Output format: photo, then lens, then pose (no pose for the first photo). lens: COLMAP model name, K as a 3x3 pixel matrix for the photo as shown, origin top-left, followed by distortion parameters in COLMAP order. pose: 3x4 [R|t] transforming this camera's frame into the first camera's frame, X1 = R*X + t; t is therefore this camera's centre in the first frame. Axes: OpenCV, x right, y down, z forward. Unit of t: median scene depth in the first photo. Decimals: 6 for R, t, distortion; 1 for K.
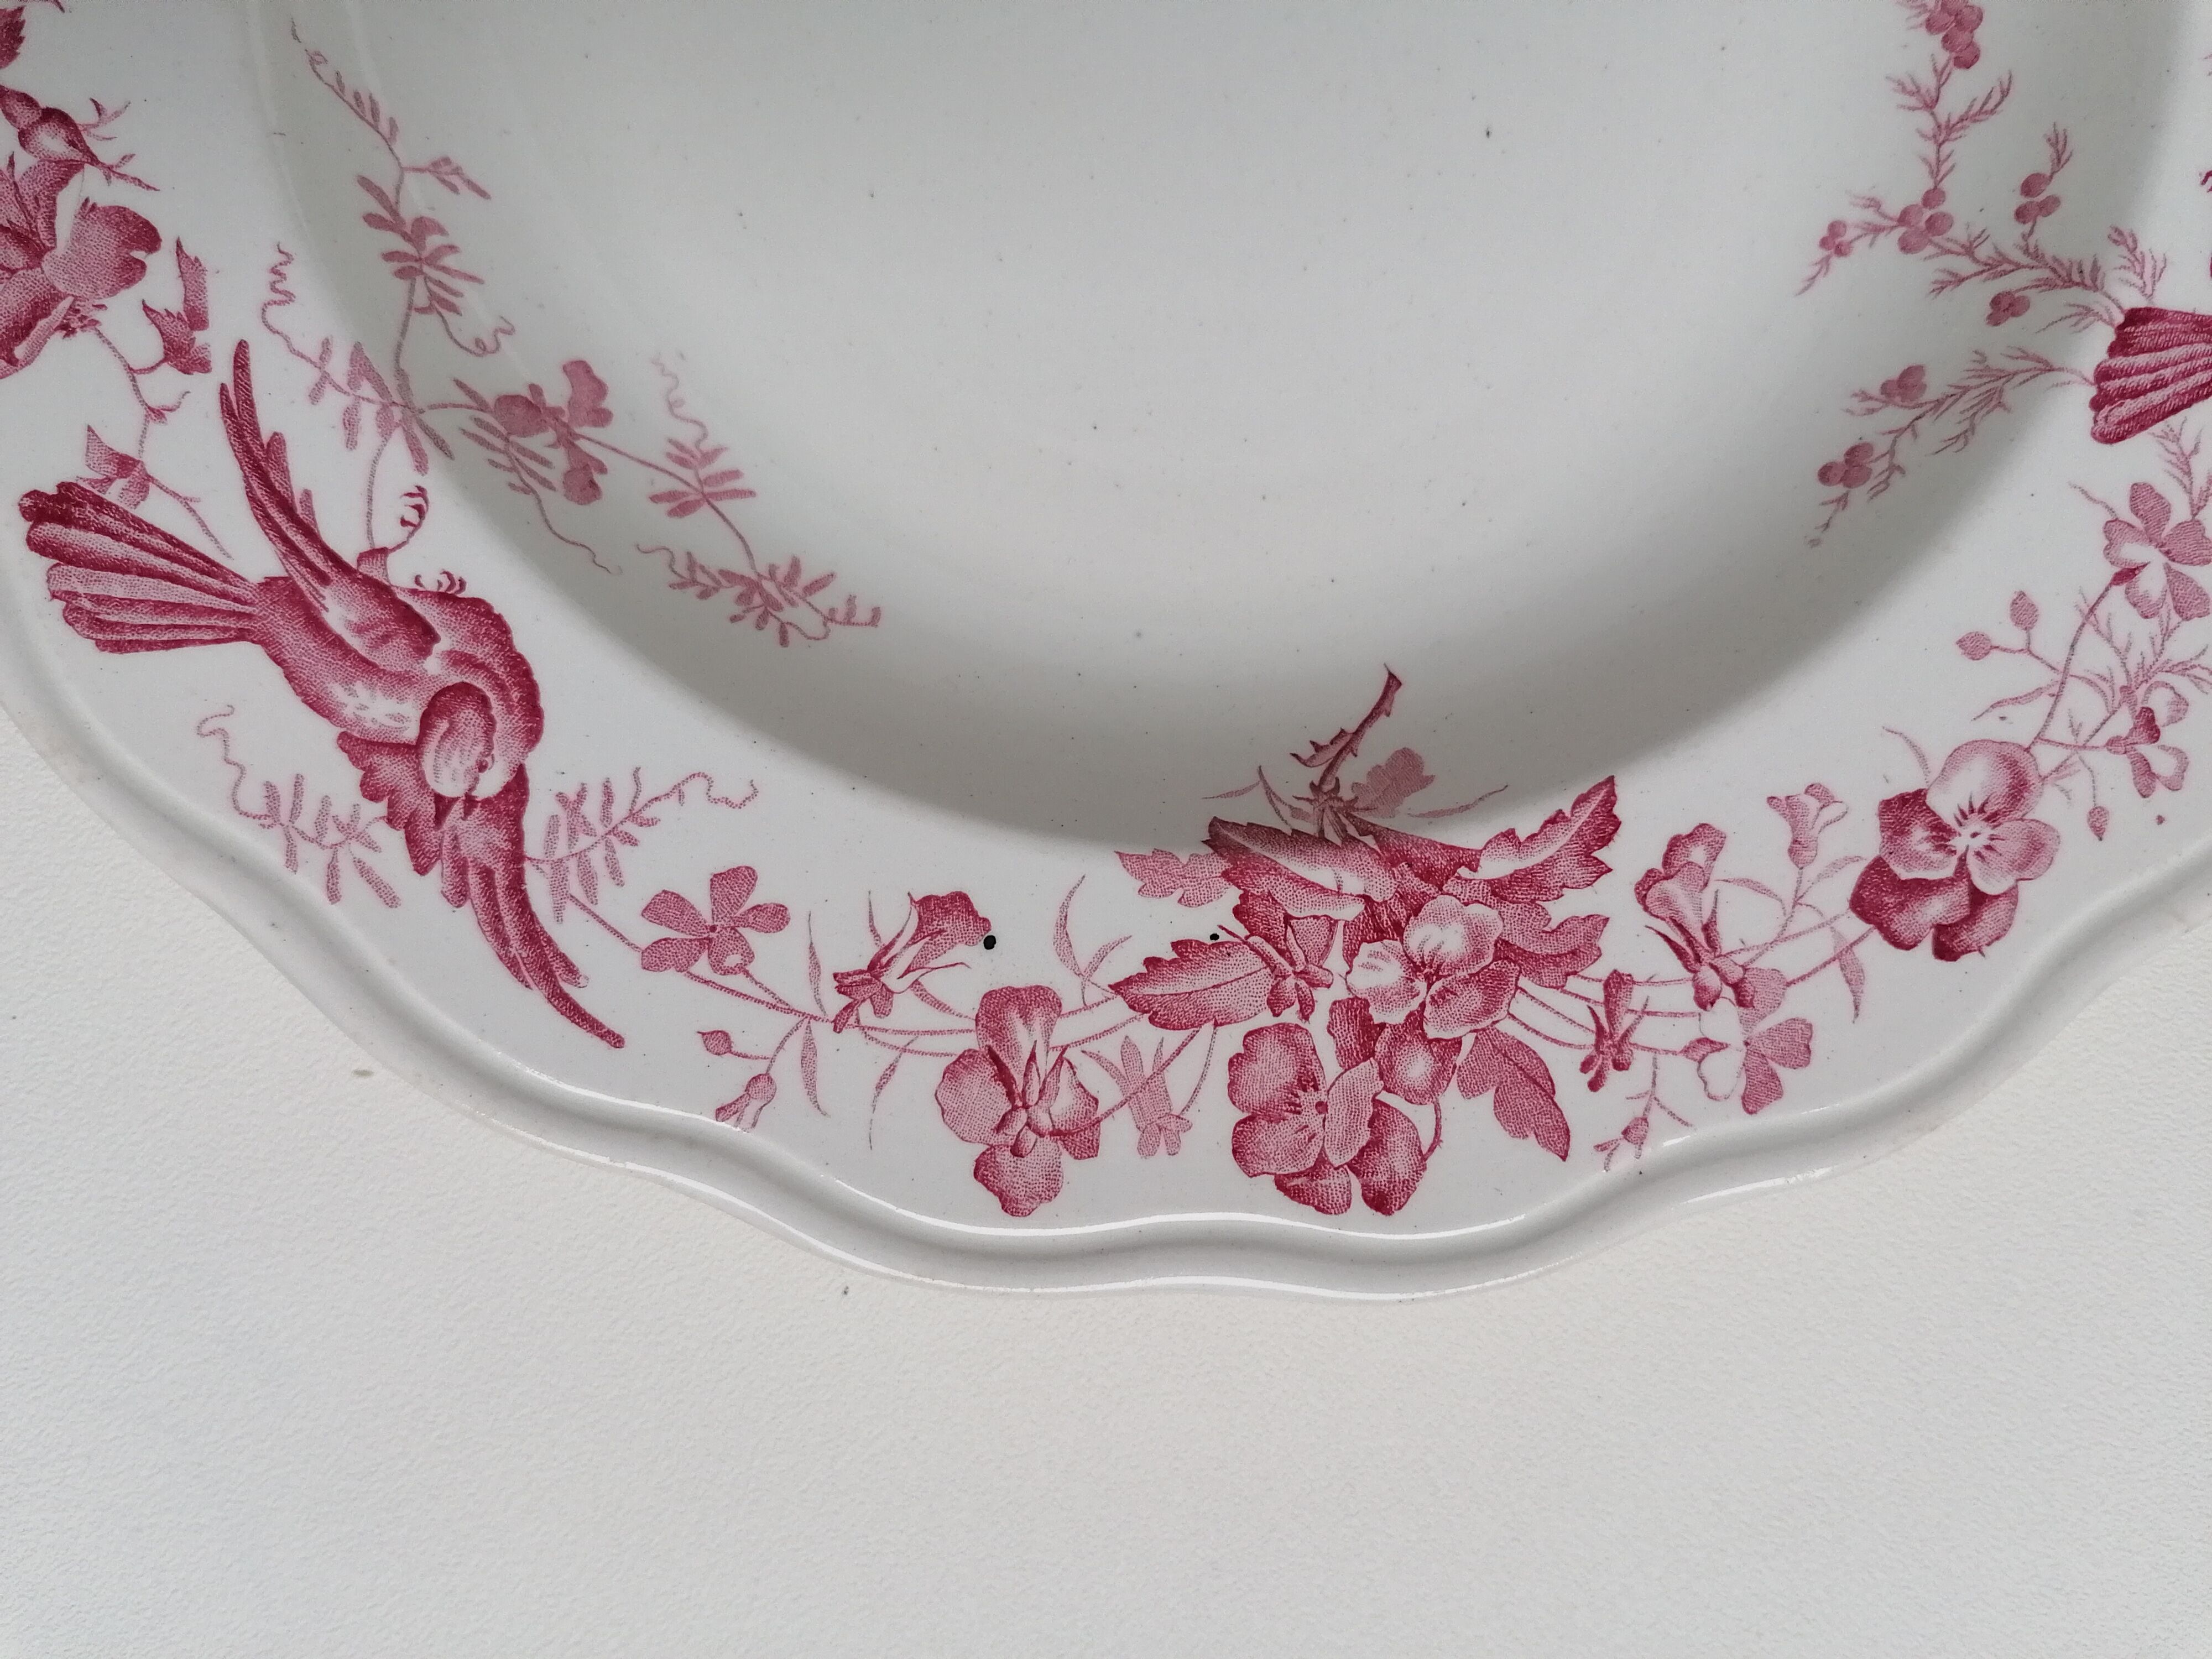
lens RADIAL K [[1751.0, 0, 1103.2], [0, 1751.0, 842.6], [0, 0, 1]] dist [0.078781, -0.156092]
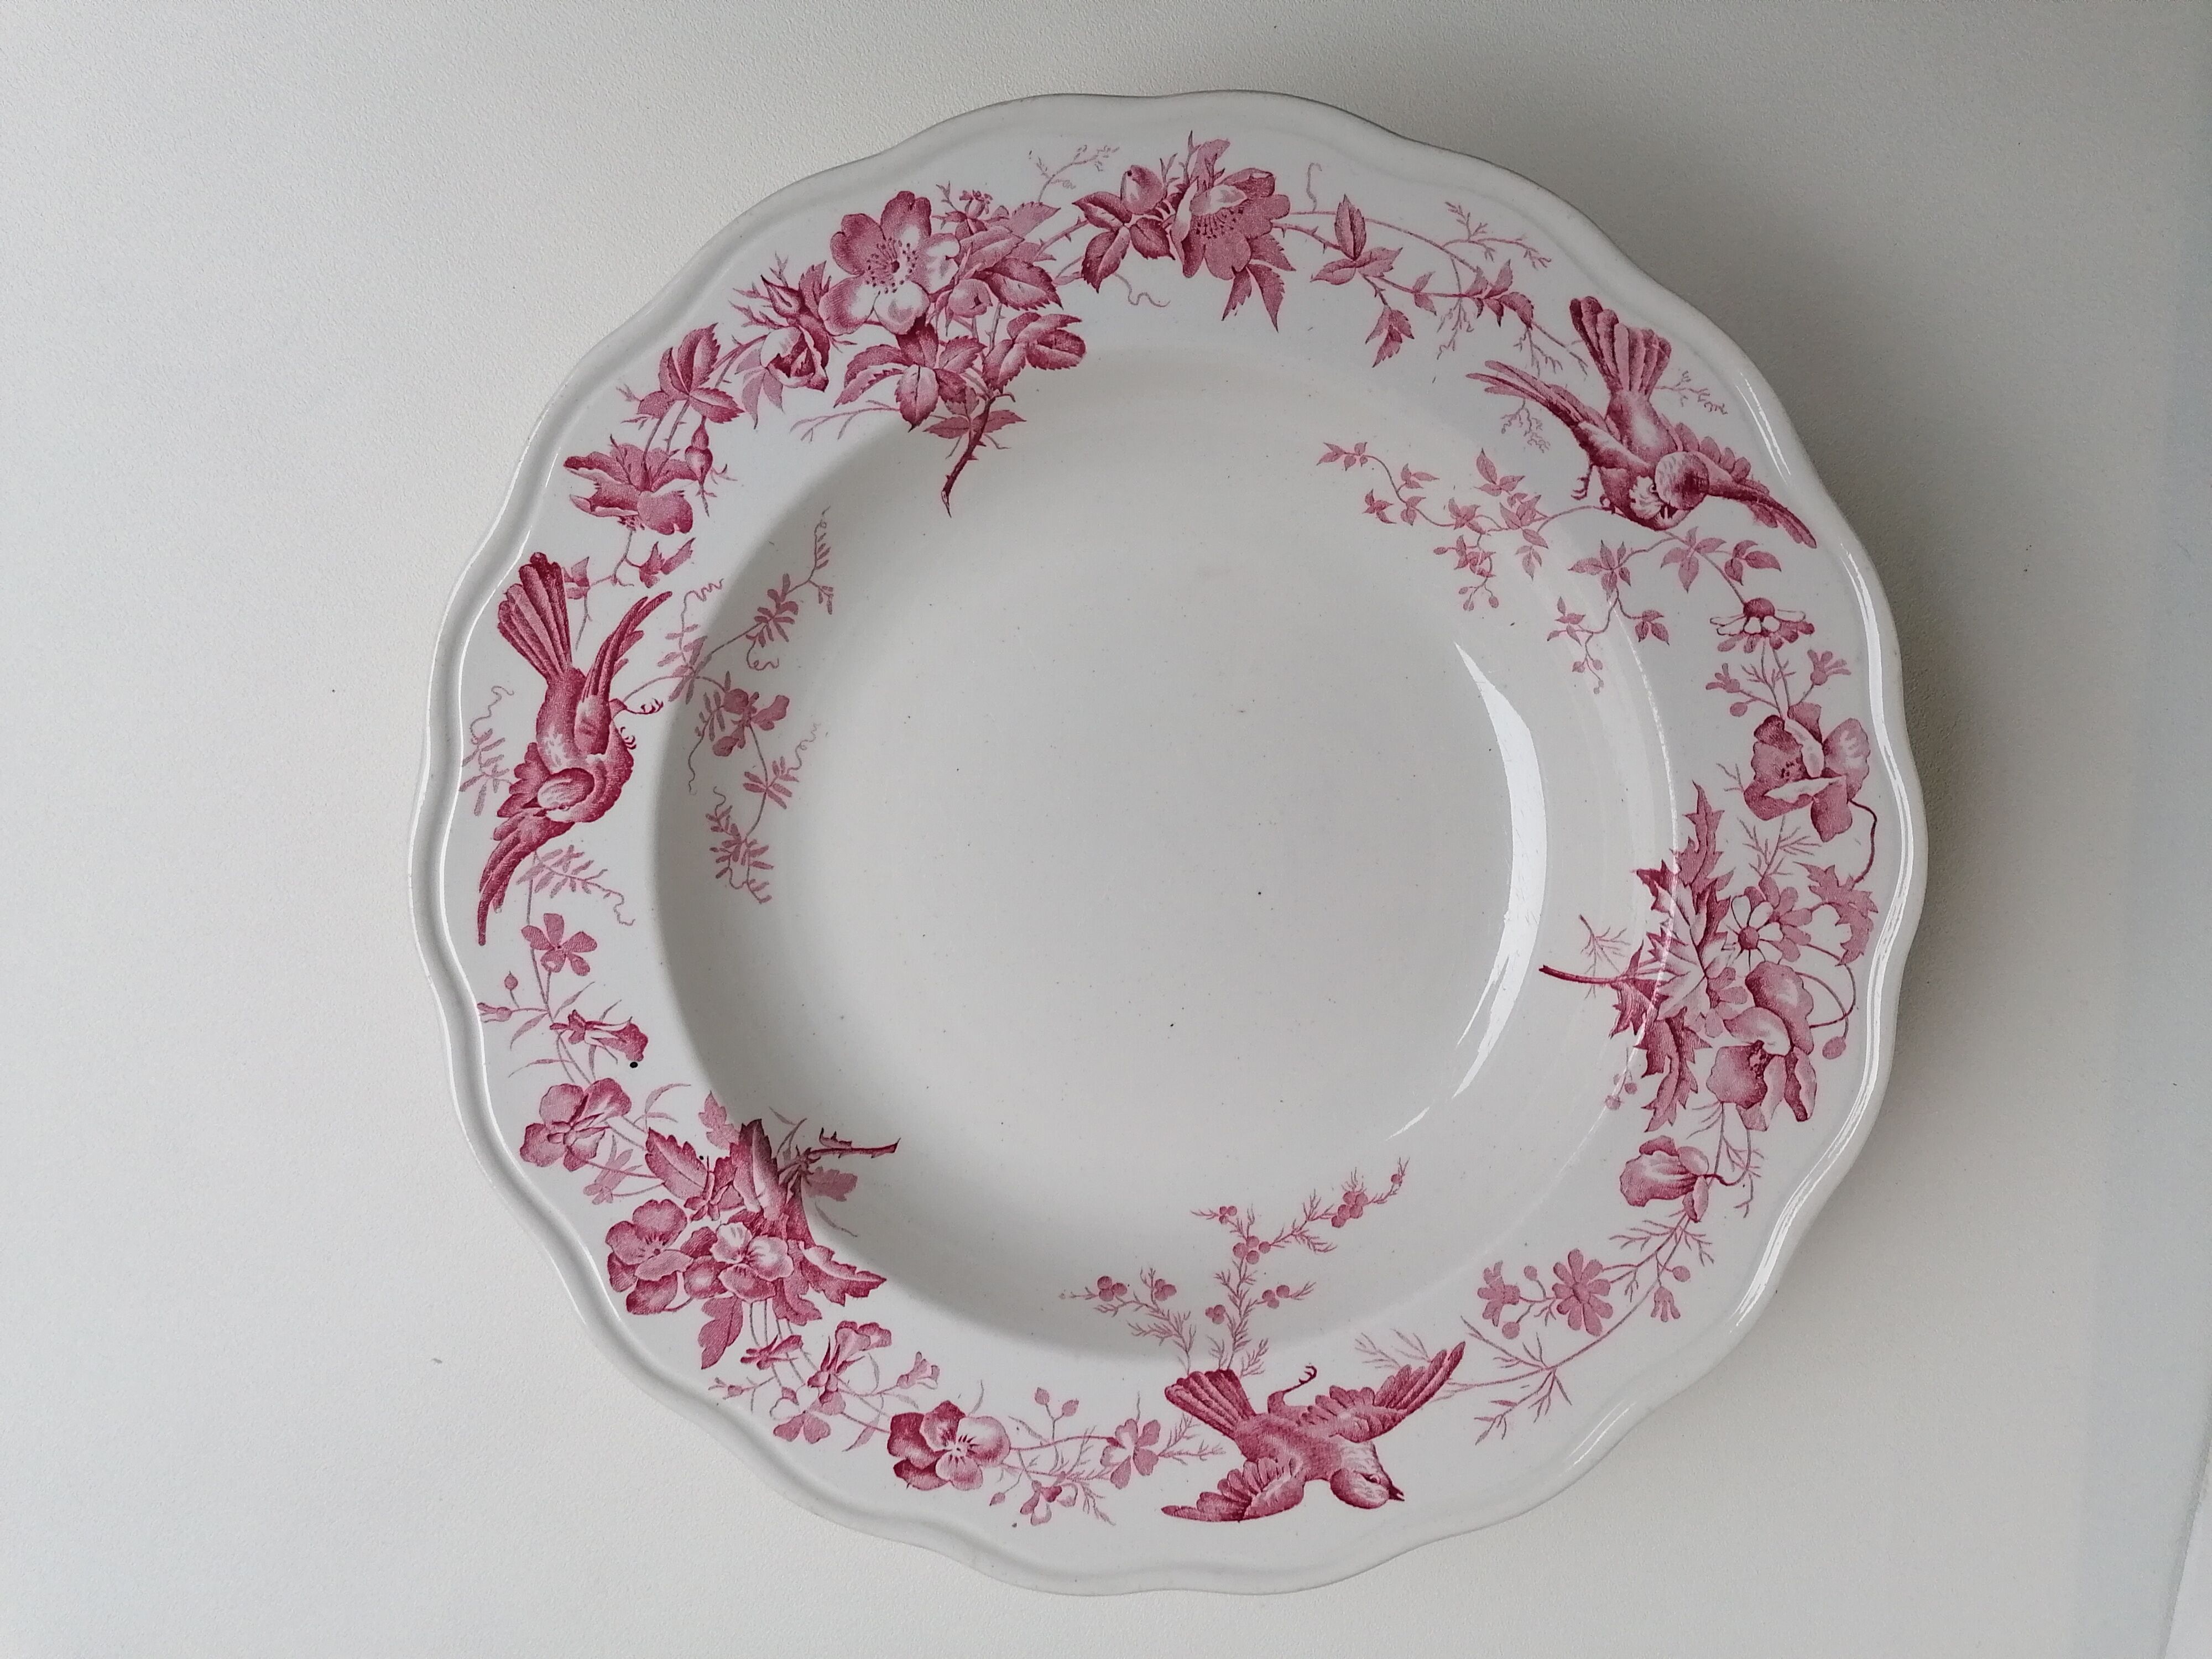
lens RADIAL K [[1736.5, 0, 1103.9], [0, 1736.5, 831.6], [0, 0, 1]] dist [0.076488, -0.000935]
pose [[0.549545, 0.835117, 0.024085, -0.040884], [-0.835441, 0.549089, 0.023214, -0.570611], [0.006161, -0.032879, 0.999440, -0.942225]]
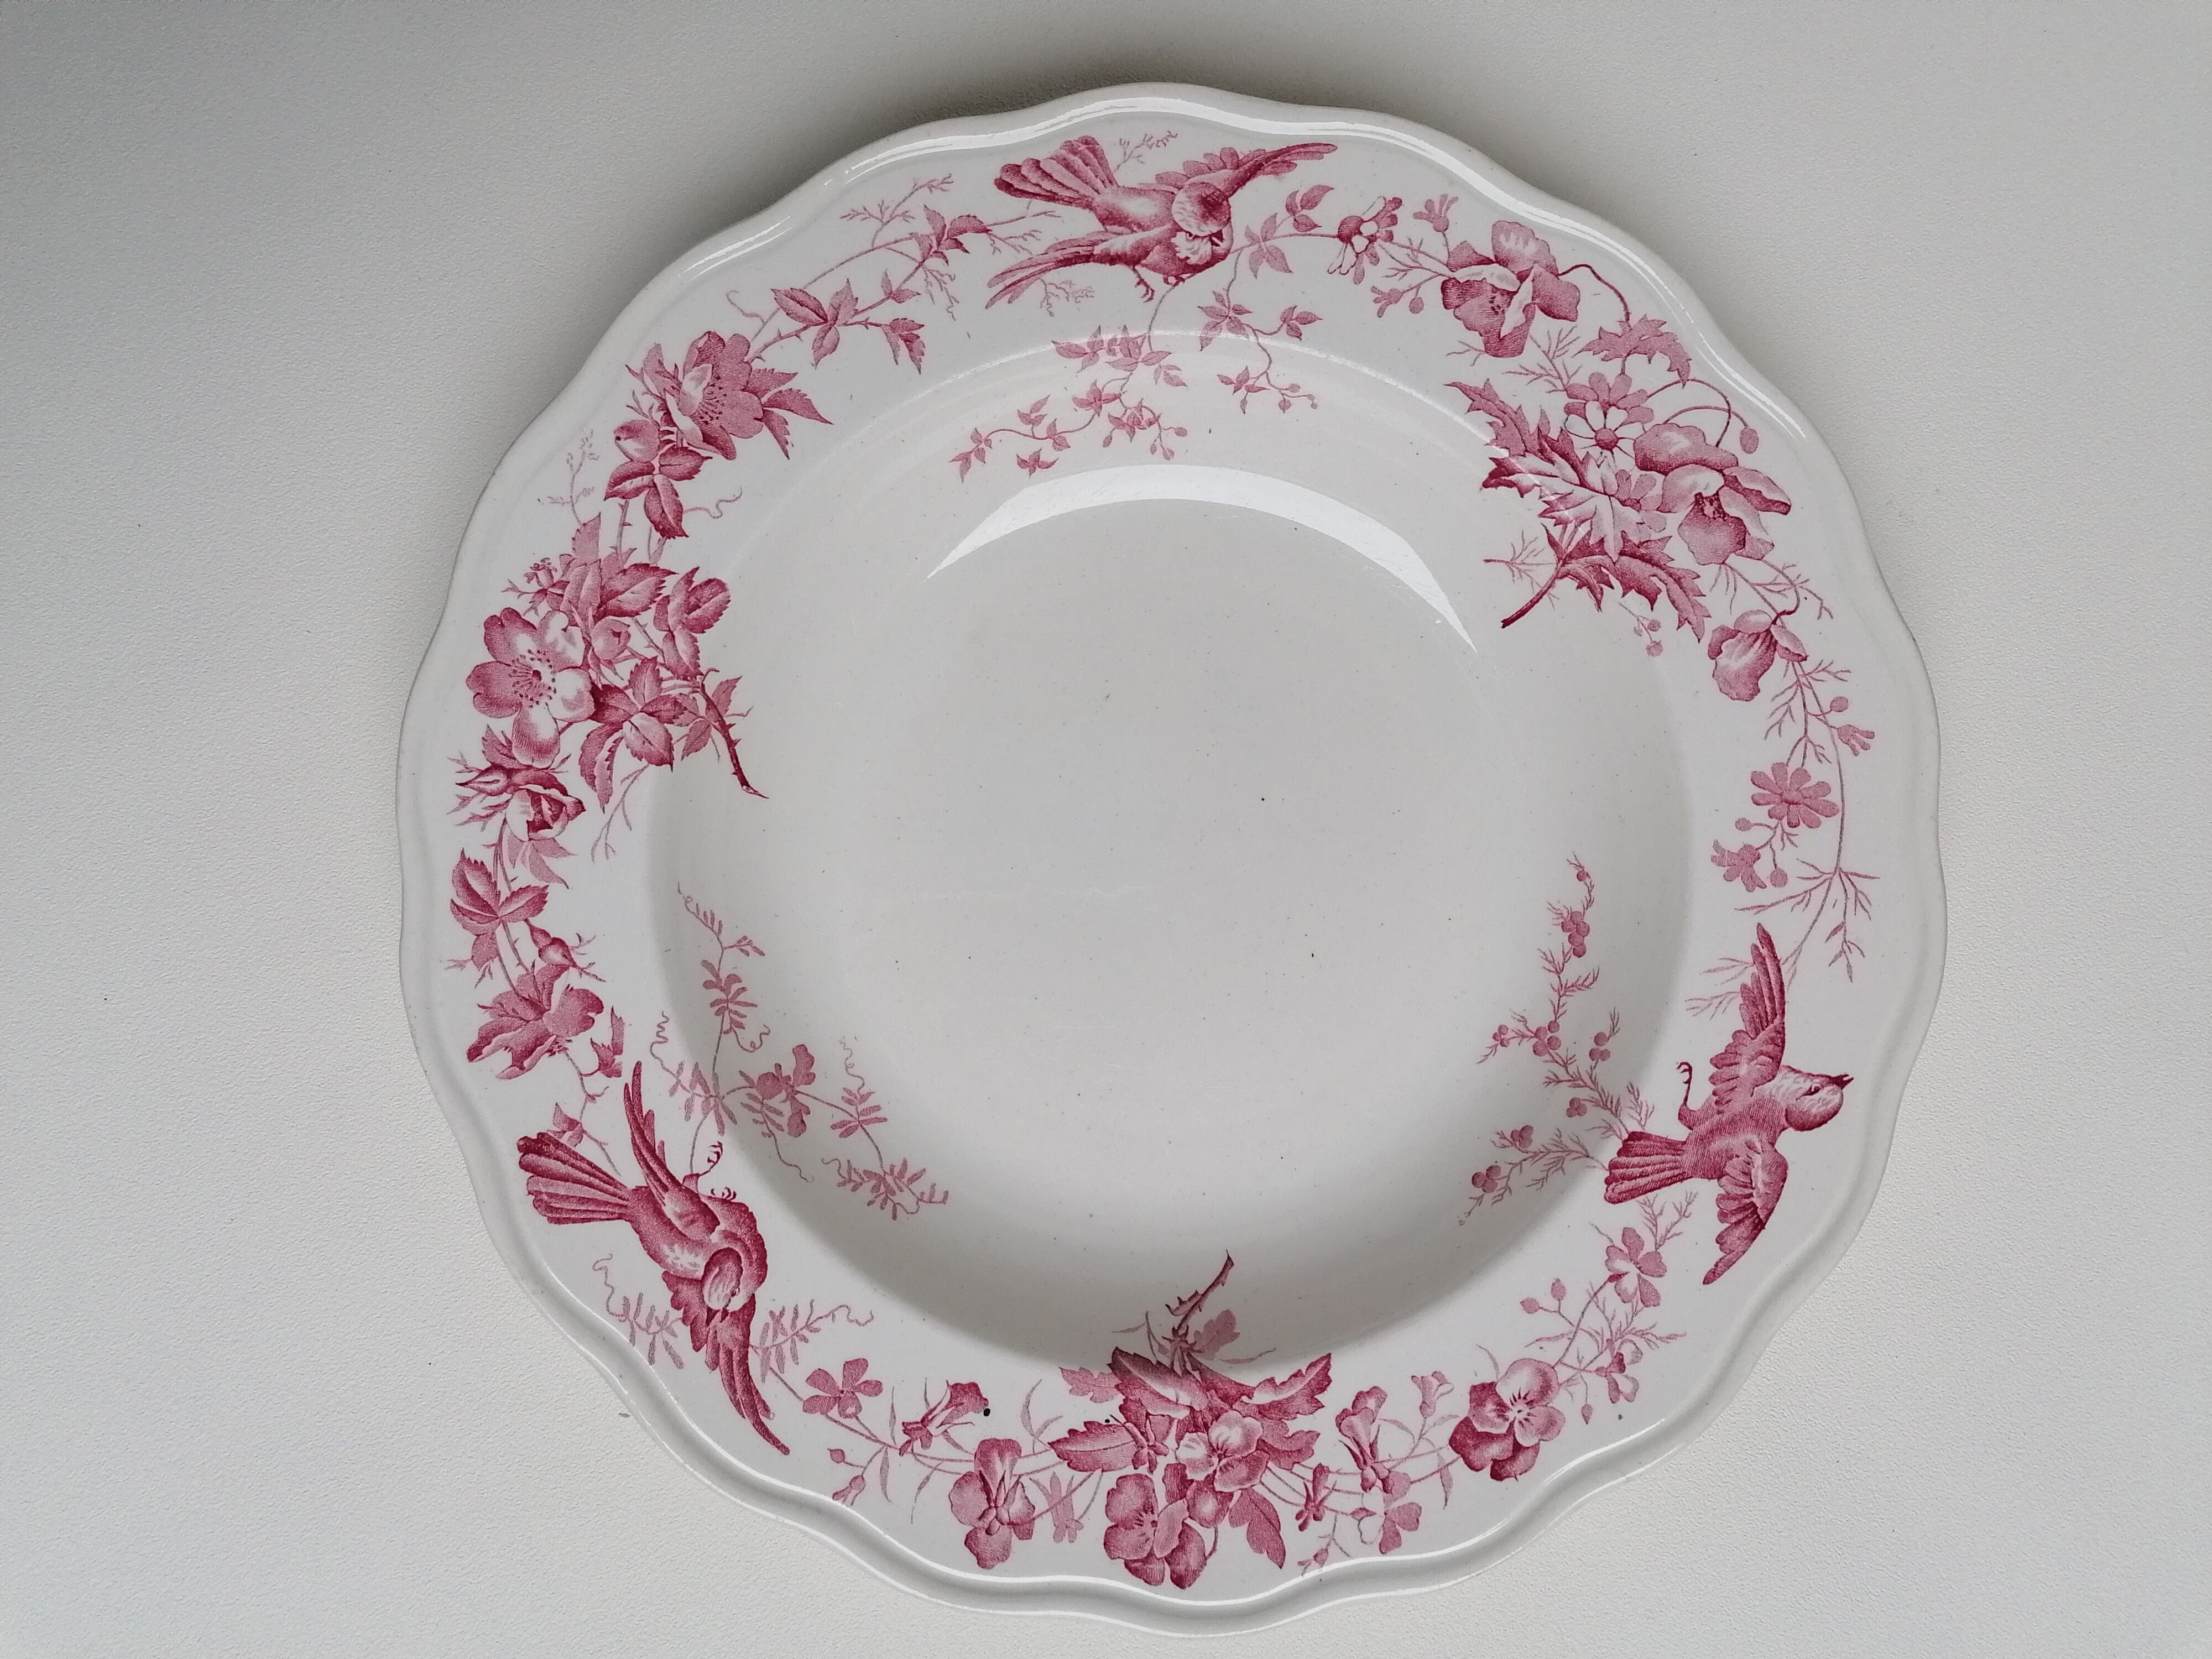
lens RADIAL K [[1736.5, 0, 1103.9], [0, 1736.5, 831.6], [0, 0, 1]] dist [0.076488, -0.000935]
pose [[0.994397, 0.103442, -0.021783, 0.036132], [-0.104533, 0.992889, -0.056961, -0.464367], [0.015736, 0.058918, 0.998139, -0.899237]]
